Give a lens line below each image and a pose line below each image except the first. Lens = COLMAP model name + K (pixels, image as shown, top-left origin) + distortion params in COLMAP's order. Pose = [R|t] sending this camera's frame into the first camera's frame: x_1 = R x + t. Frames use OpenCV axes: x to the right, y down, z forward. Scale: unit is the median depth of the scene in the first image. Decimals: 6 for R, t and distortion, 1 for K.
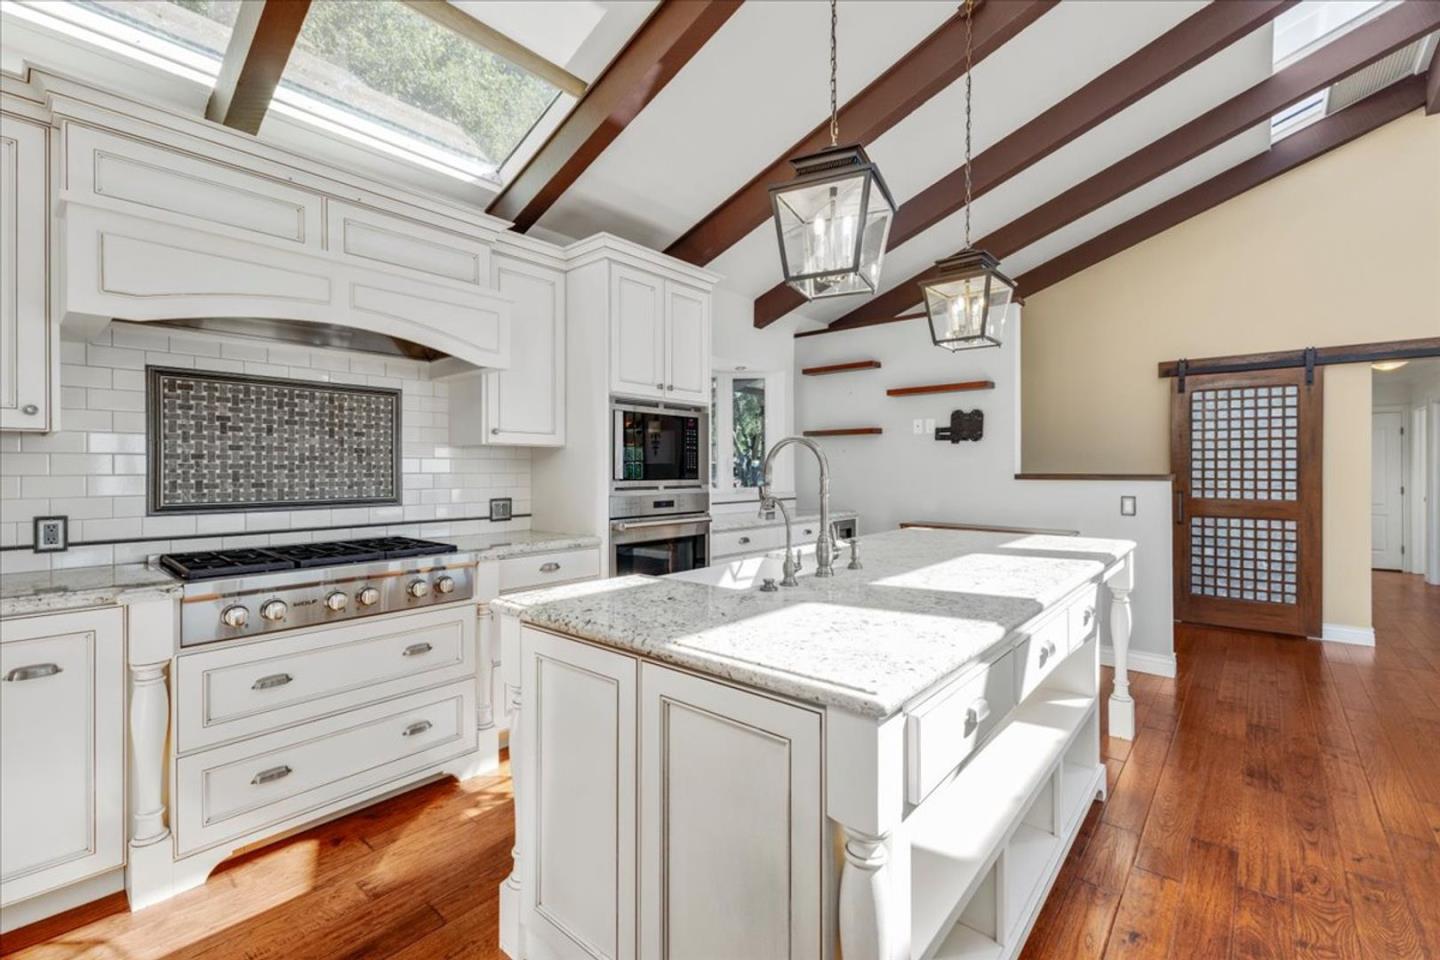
lens RADIAL K [[621.1, 0, 720.9], [0, 621.1, 476.6], [0, 0, 1]] dist [0.003500, -0.000143]
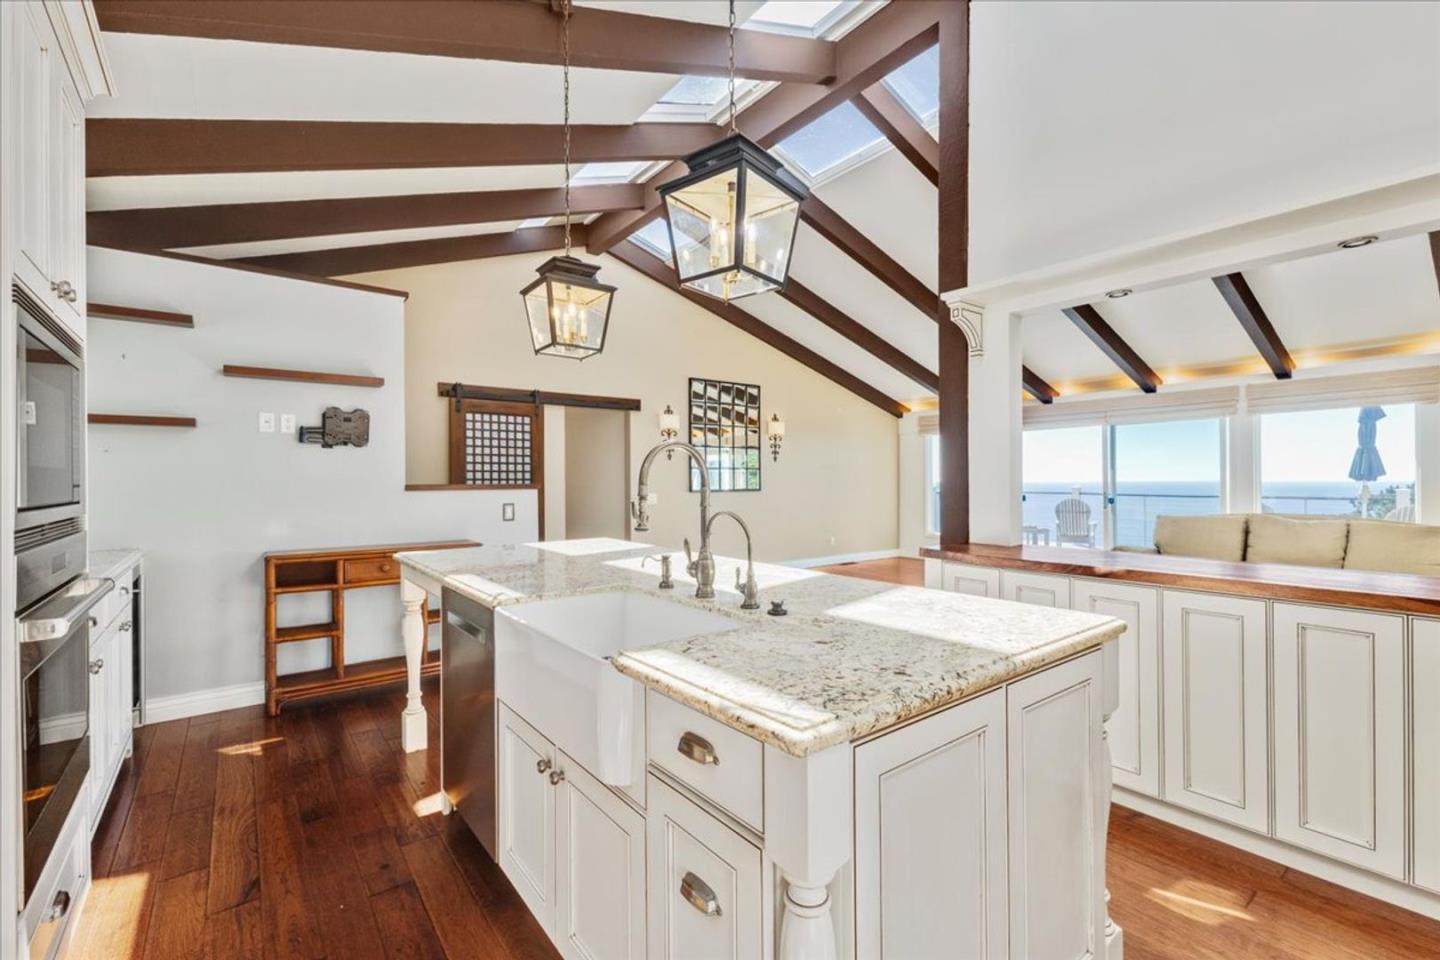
lens RADIAL K [[621.1, 0, 720.9], [0, 621.1, 476.6], [0, 0, 1]] dist [0.003500, -0.000143]
pose [[0.205398, 0.001326, 0.978678, -0.306351], [0.019715, 0.999791, -0.005492, -0.002473], [-0.978480, 0.020423, 0.205329, 0.342521]]
